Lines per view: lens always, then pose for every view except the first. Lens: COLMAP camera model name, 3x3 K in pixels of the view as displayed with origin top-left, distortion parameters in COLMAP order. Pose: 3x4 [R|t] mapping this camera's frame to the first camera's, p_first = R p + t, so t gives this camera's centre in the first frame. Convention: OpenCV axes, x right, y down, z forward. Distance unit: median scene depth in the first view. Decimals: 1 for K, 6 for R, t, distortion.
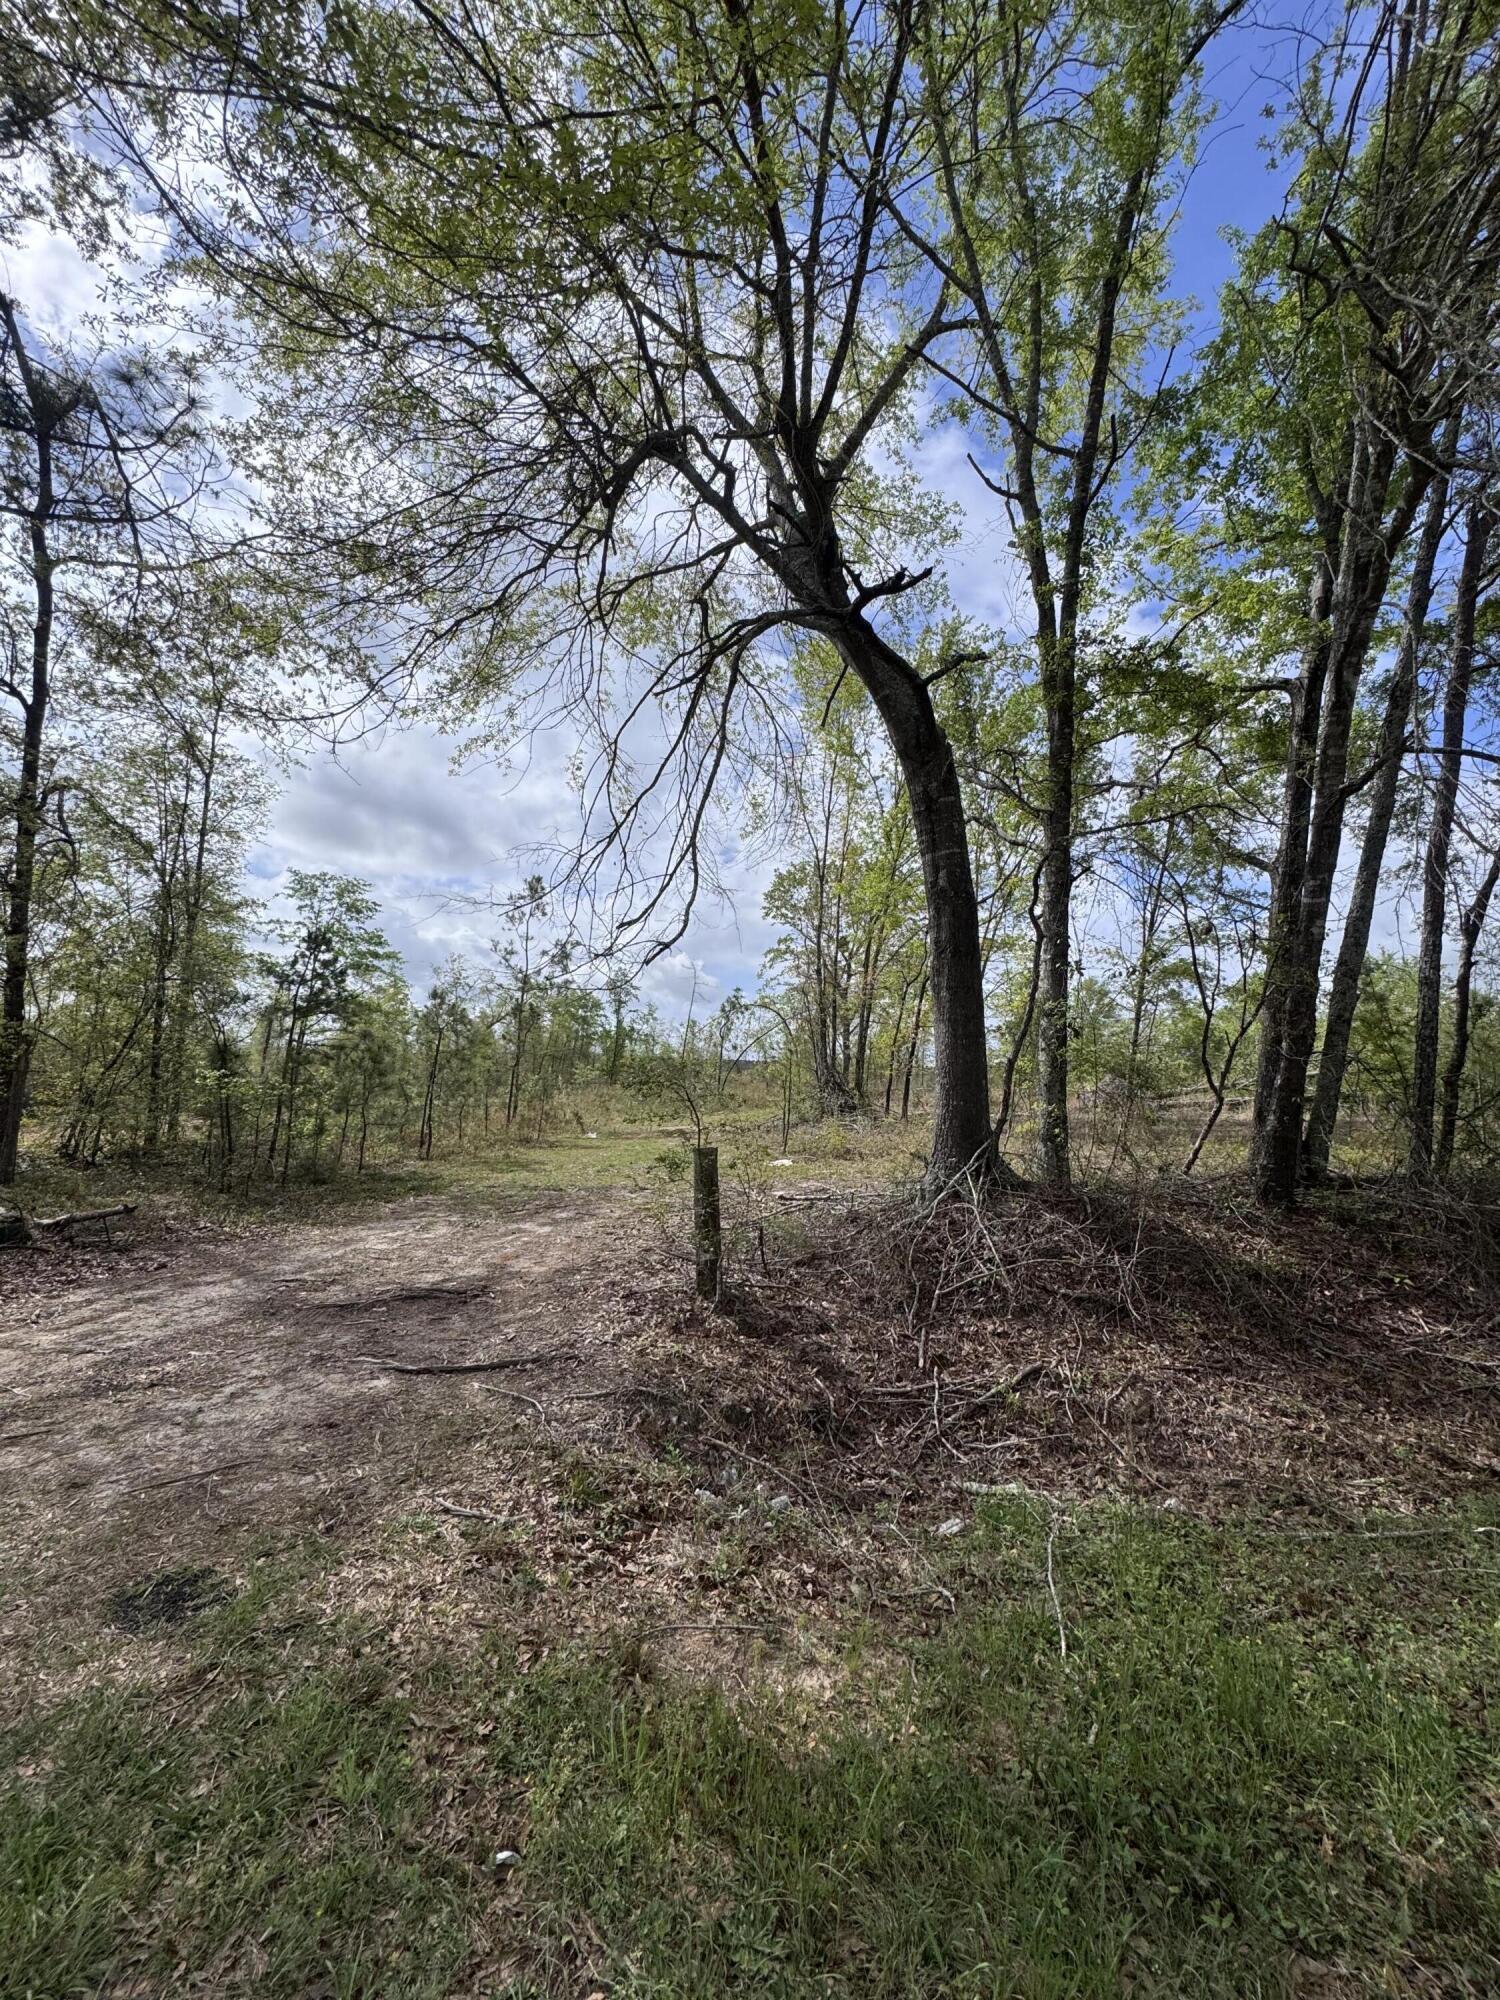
lens RADIAL K [[797.8, 0, 749.8], [0, 797.8, 1001.3], [0, 0, 1]] dist [-0.002386, -0.000046]
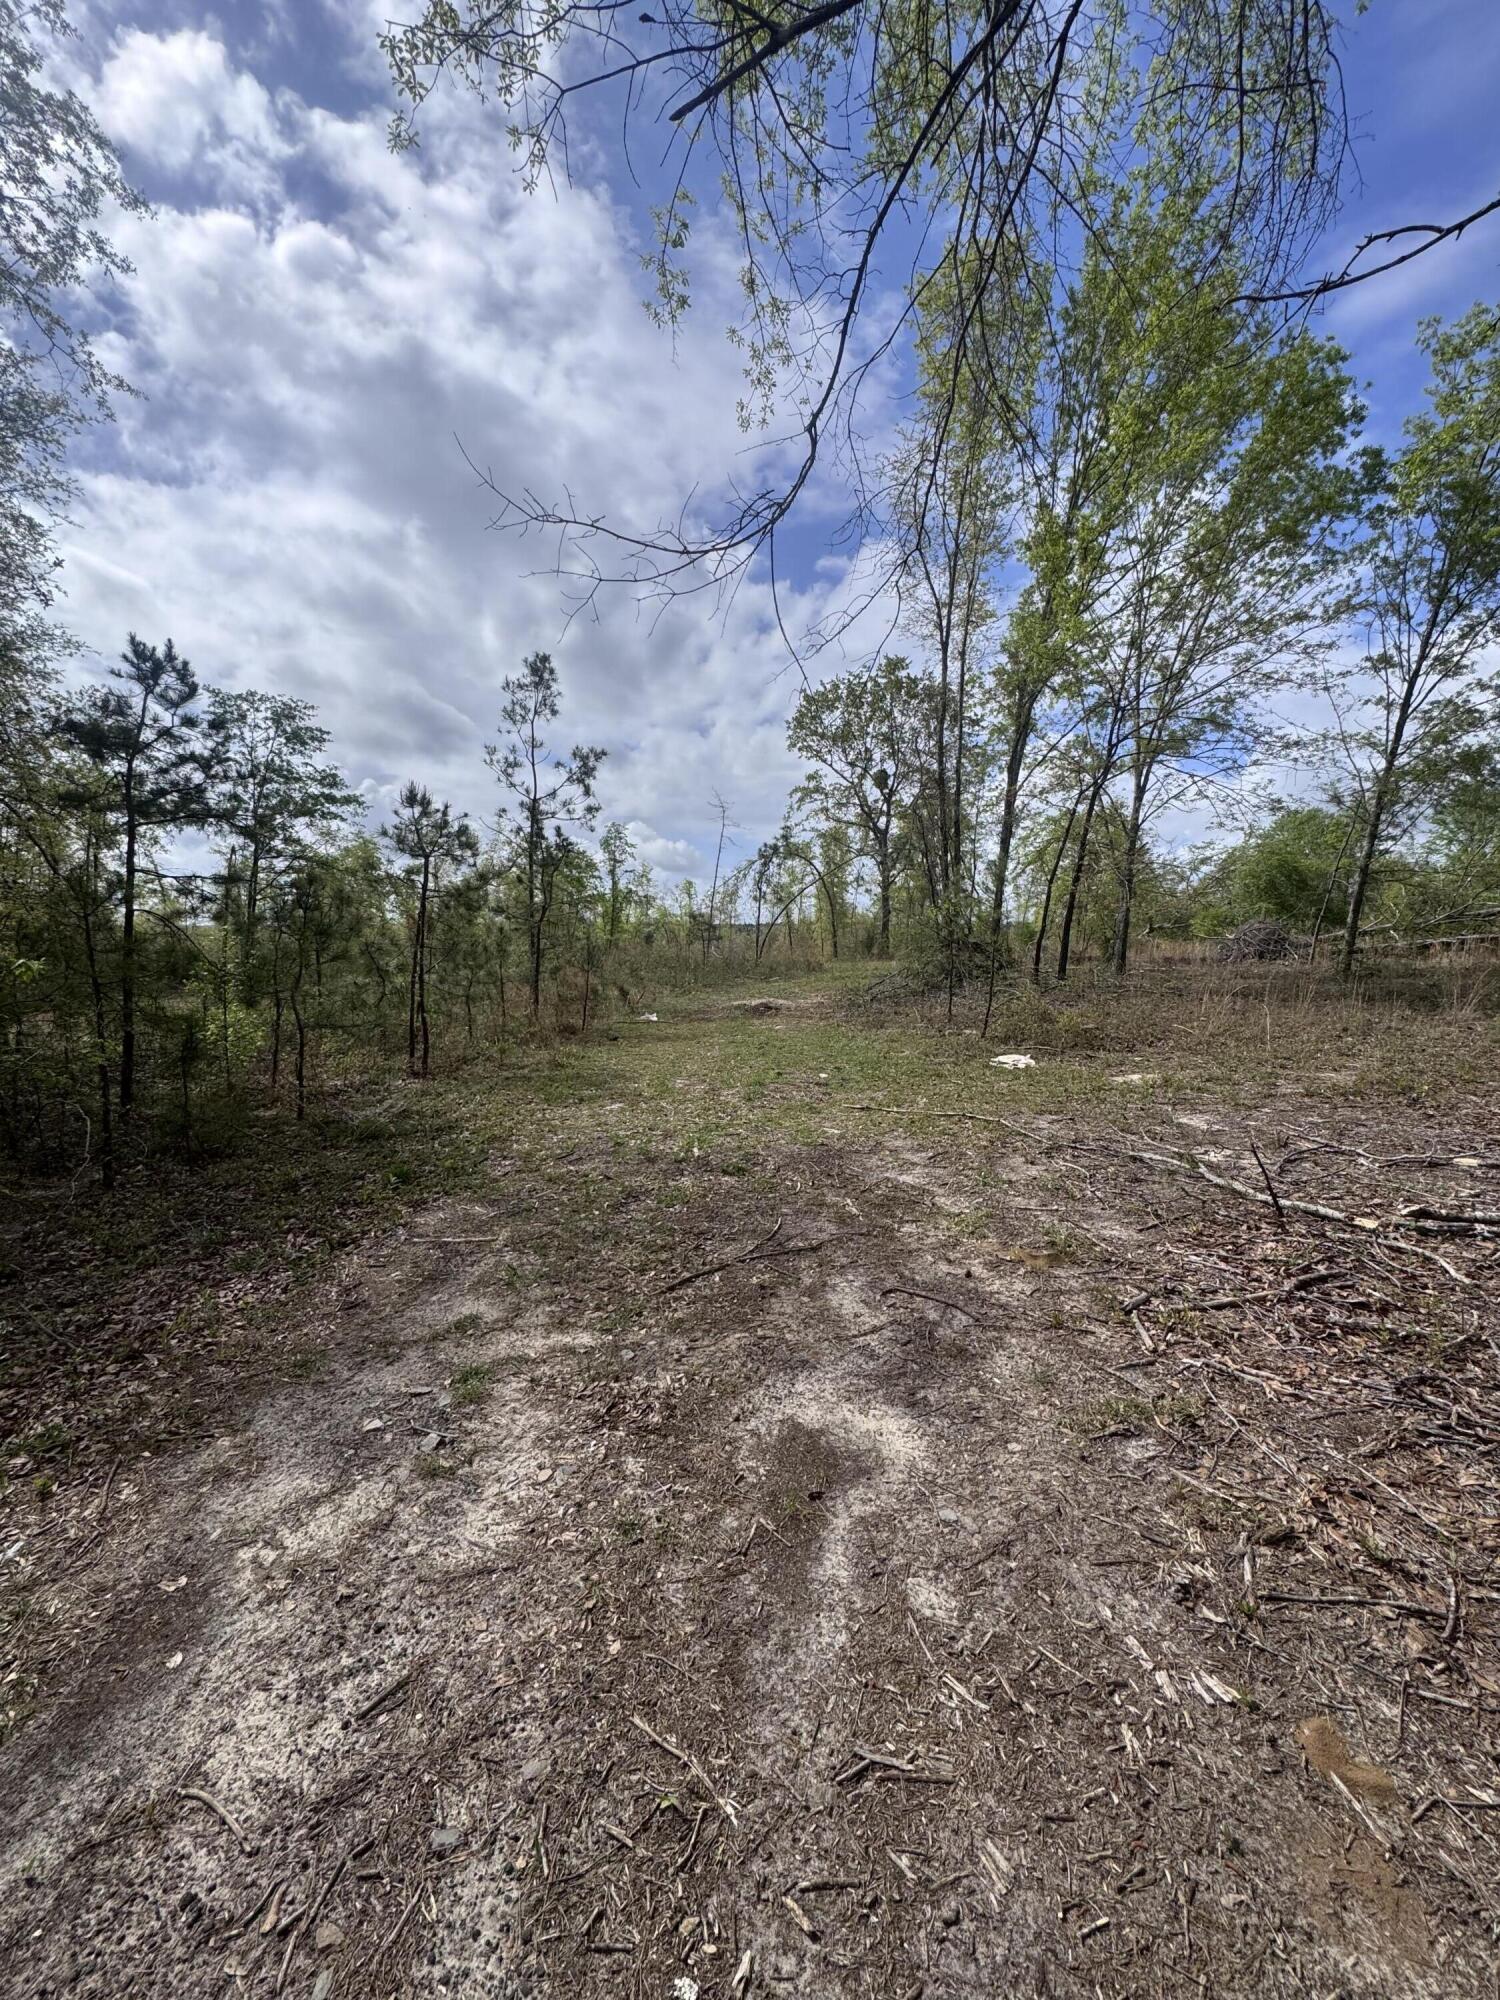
lens RADIAL K [[797.8, 0, 749.8], [0, 797.8, 1001.3], [0, 0, 1]] dist [-0.002386, -0.000046]
pose [[0.999299, -0.033481, 0.016744, -0.065473], [0.030169, 0.985109, 0.169262, 0.019605], [-0.022162, -0.168638, 0.985429, 0.158928]]
